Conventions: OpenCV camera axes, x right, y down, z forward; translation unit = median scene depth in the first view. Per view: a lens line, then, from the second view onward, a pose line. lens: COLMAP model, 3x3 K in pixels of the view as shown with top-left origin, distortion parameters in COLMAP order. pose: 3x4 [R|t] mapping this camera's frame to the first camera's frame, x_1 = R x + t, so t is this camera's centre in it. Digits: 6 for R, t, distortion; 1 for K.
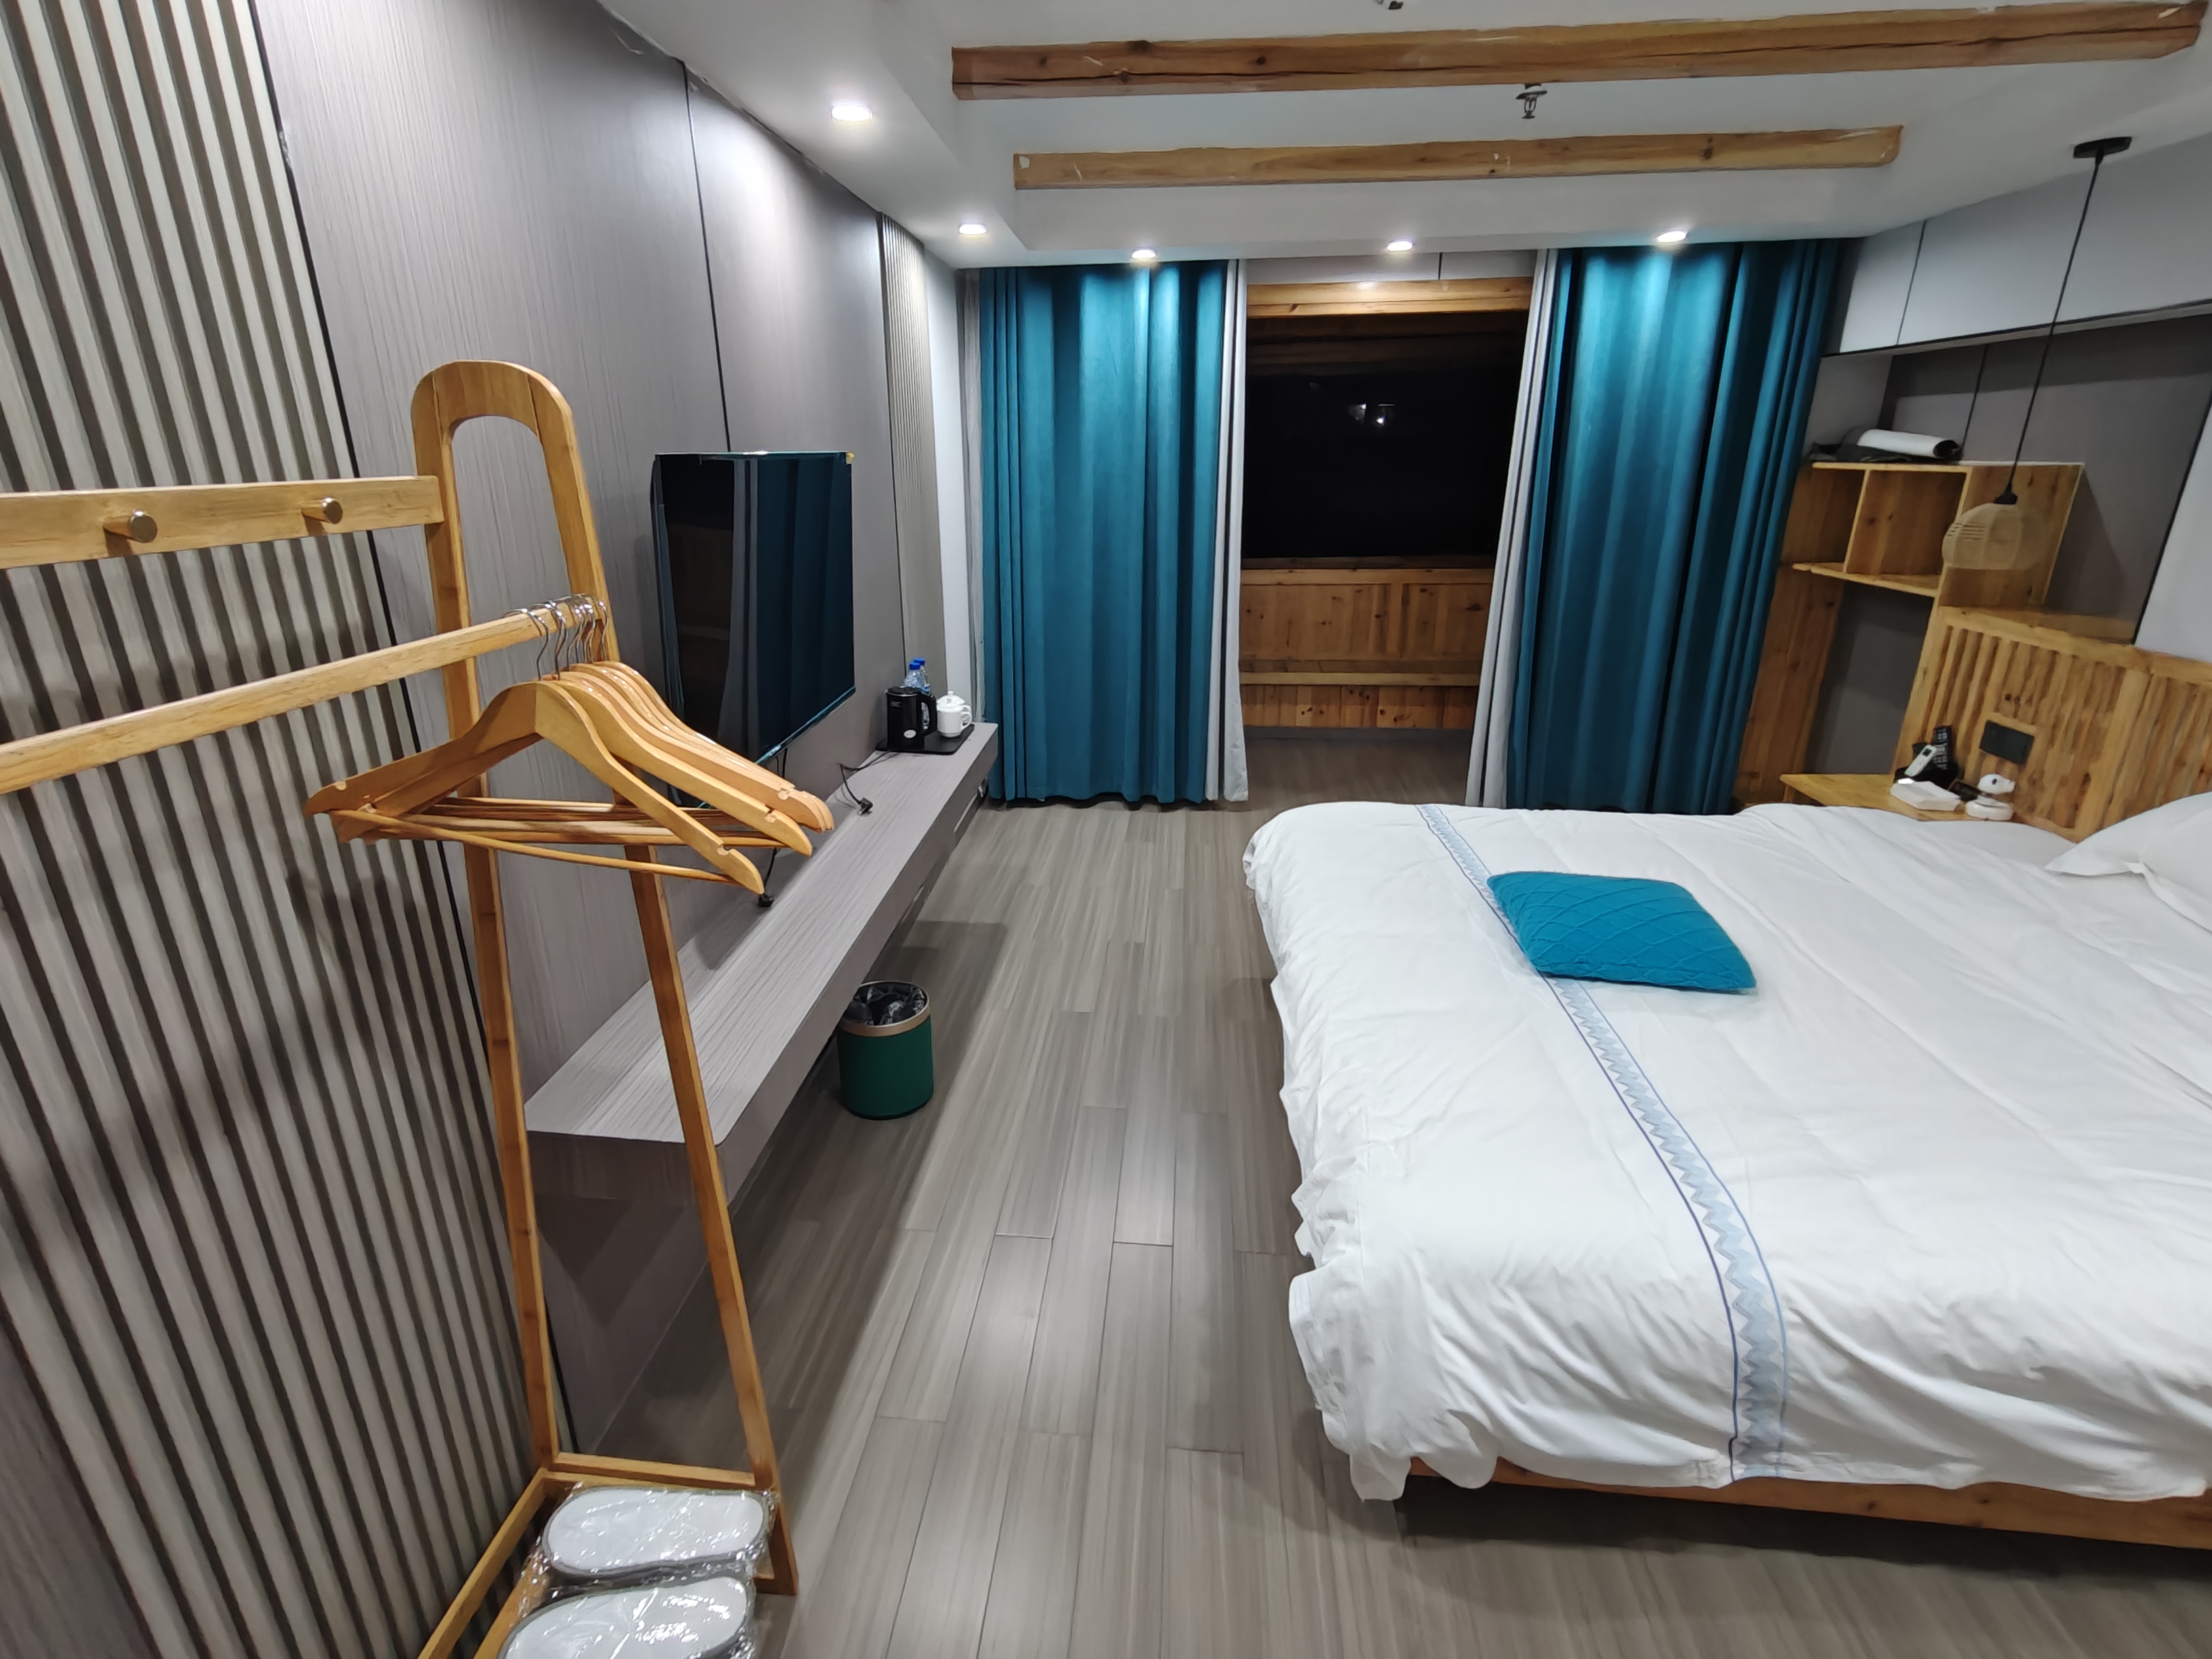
lens RADIAL K [[1029.2, 0, 1069.4], [0, 1029.2, 816.1], [0, 0, 1]] dist [0.000395, 0.001056]
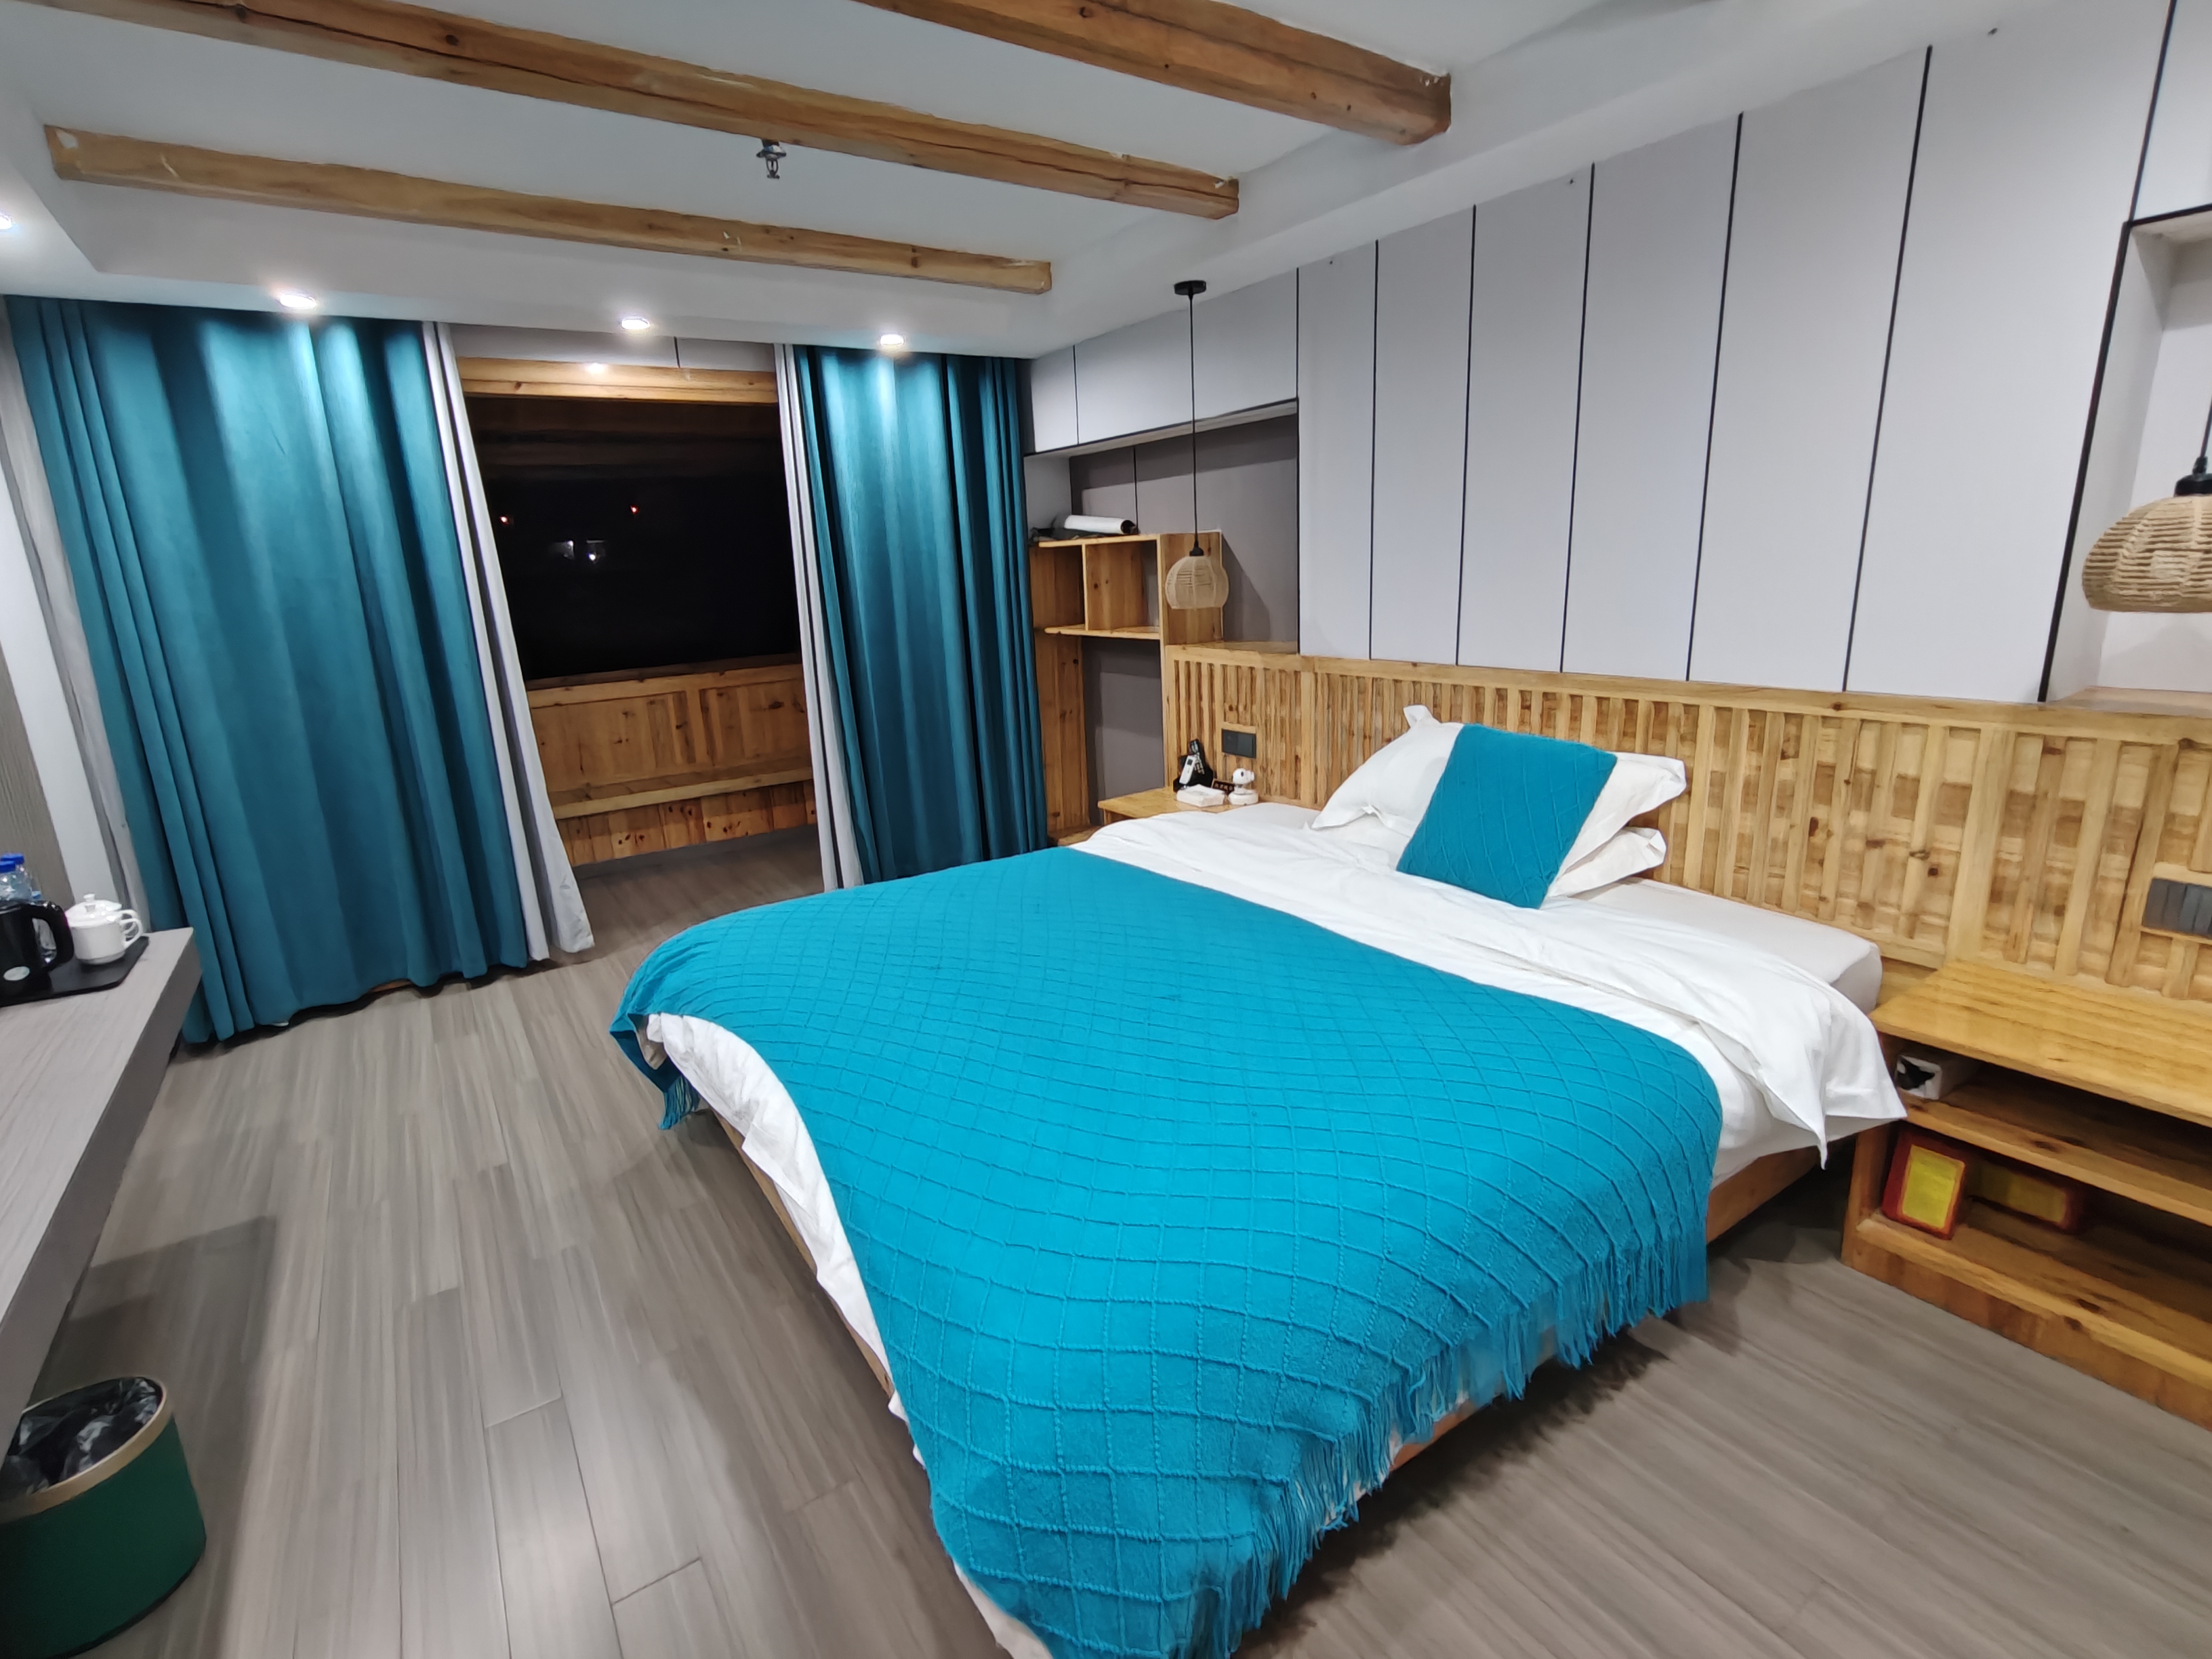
lens RADIAL K [[1046.6, 0, 1068.9], [0, 1046.6, 815.4], [0, 0, 1]] dist [0.003072, 0.000844]
pose [[0.773271, -0.175969, 0.609169, -0.034985], [0.247246, 0.968352, -0.034125, 0.005257], [-0.583885, 0.177002, 0.792306, 0.120039]]
